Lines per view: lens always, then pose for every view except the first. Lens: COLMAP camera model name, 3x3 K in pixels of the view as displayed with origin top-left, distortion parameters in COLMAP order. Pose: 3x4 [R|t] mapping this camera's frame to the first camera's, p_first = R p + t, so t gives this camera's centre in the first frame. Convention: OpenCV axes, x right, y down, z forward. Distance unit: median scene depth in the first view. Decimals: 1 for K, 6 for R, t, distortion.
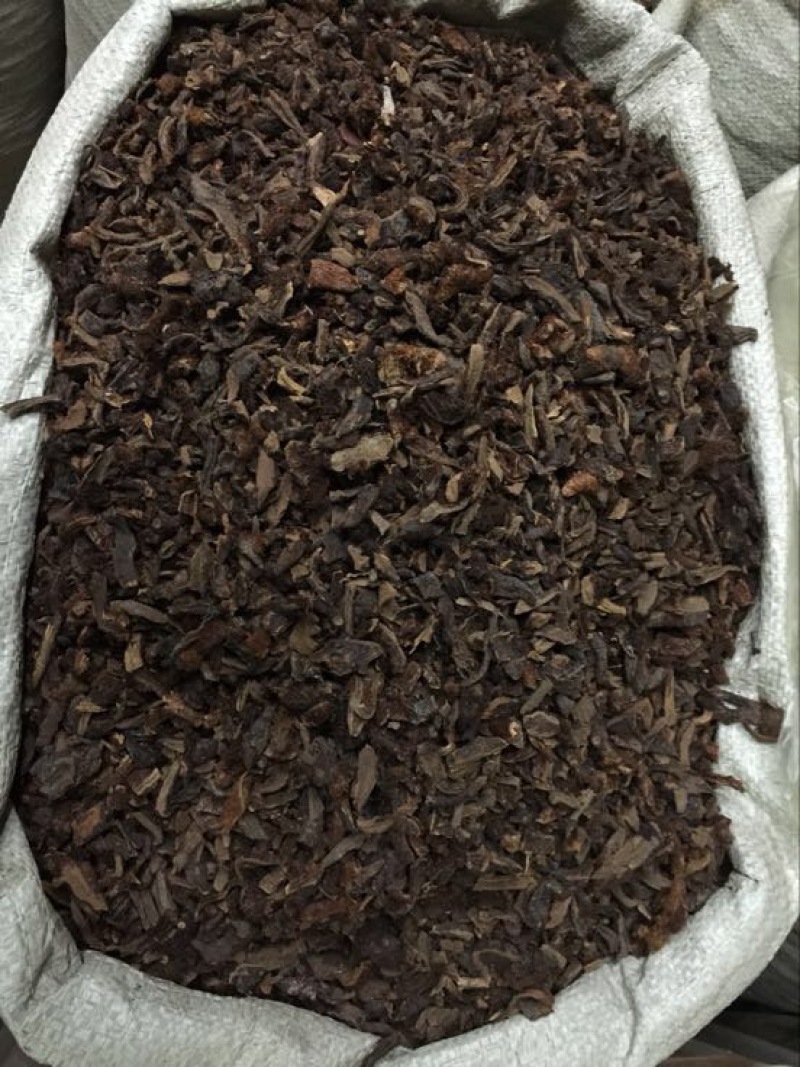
lens RADIAL K [[949.6, 0, 400.0], [0, 949.6, 533.5], [0, 0, 1]] dist [0.086646, -0.171954]
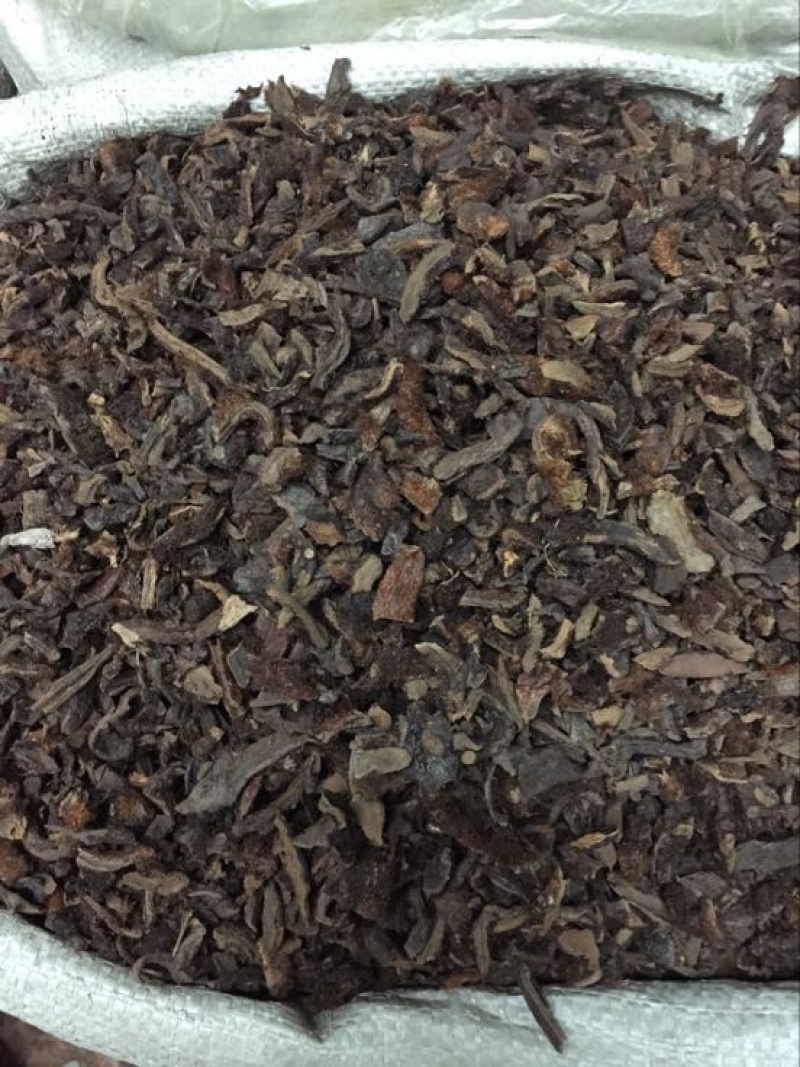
lens RADIAL K [[949.6, 0, 400.0], [0, 949.6, 533.5], [0, 0, 1]] dist [0.086646, -0.171954]
pose [[-0.030996, -0.997084, 0.069726, -0.070794], [0.965165, -0.011726, 0.261380, -0.399013], [-0.259801, 0.075399, 0.962714, 0.289586]]
